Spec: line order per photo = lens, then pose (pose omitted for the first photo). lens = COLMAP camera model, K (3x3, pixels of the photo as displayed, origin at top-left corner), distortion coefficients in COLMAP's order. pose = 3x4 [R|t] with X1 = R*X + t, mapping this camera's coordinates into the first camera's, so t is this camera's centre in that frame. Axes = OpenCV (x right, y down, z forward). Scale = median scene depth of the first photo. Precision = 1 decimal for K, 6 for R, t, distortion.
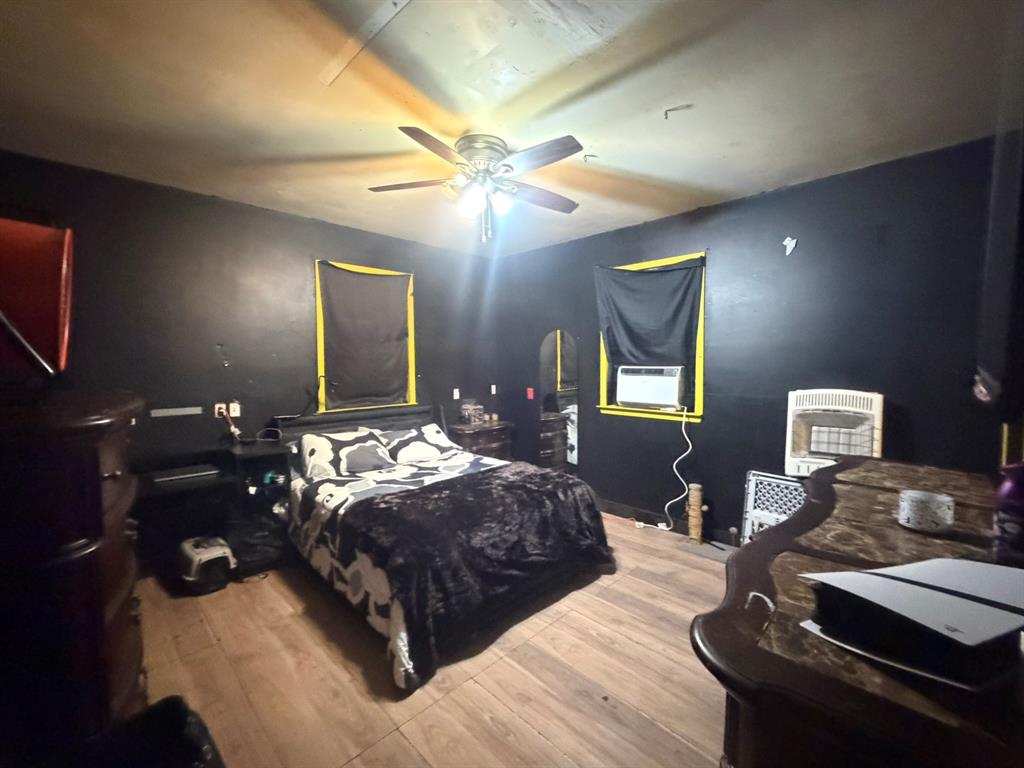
lens RADIAL K [[440.6, 0, 512.6], [0, 440.6, 381.6], [0, 0, 1]] dist [-0.002224, -0.000059]
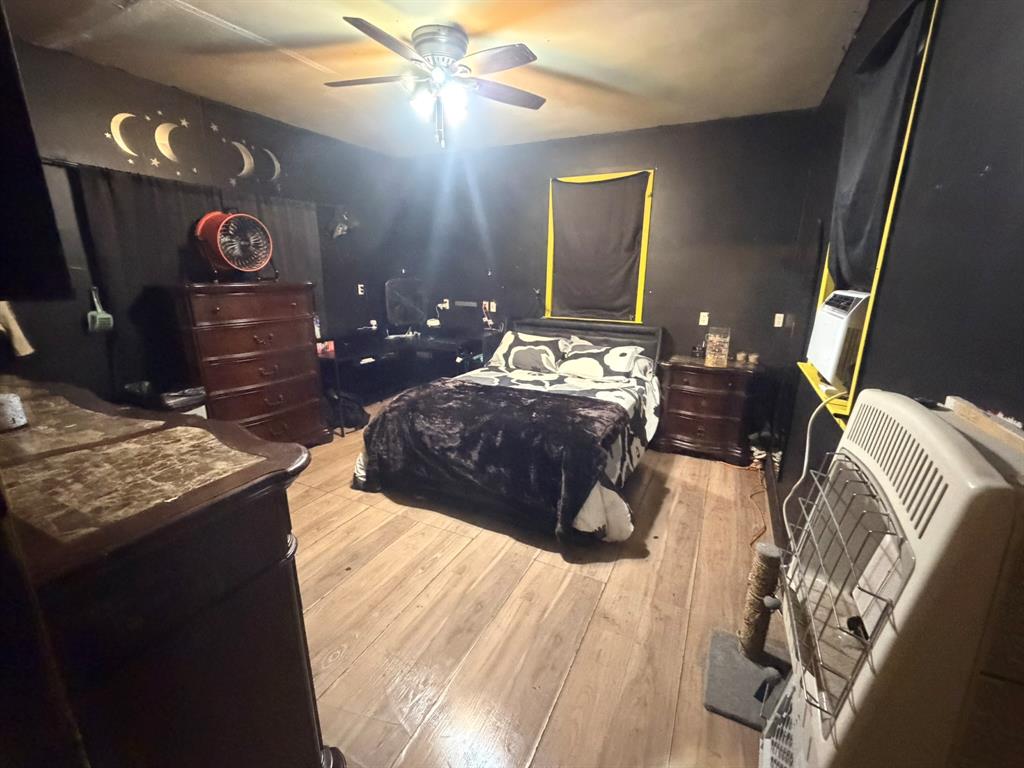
lens RADIAL K [[440.6, 0, 511.5], [0, 440.6, 382.9], [0, 0, 1]] dist [-0.002224, -0.000059]
pose [[0.299160, 0.237729, -0.924115, 0.763007], [-0.063922, 0.971285, 0.229171, -0.027611], [0.952060, -0.009488, 0.305766, 0.626507]]
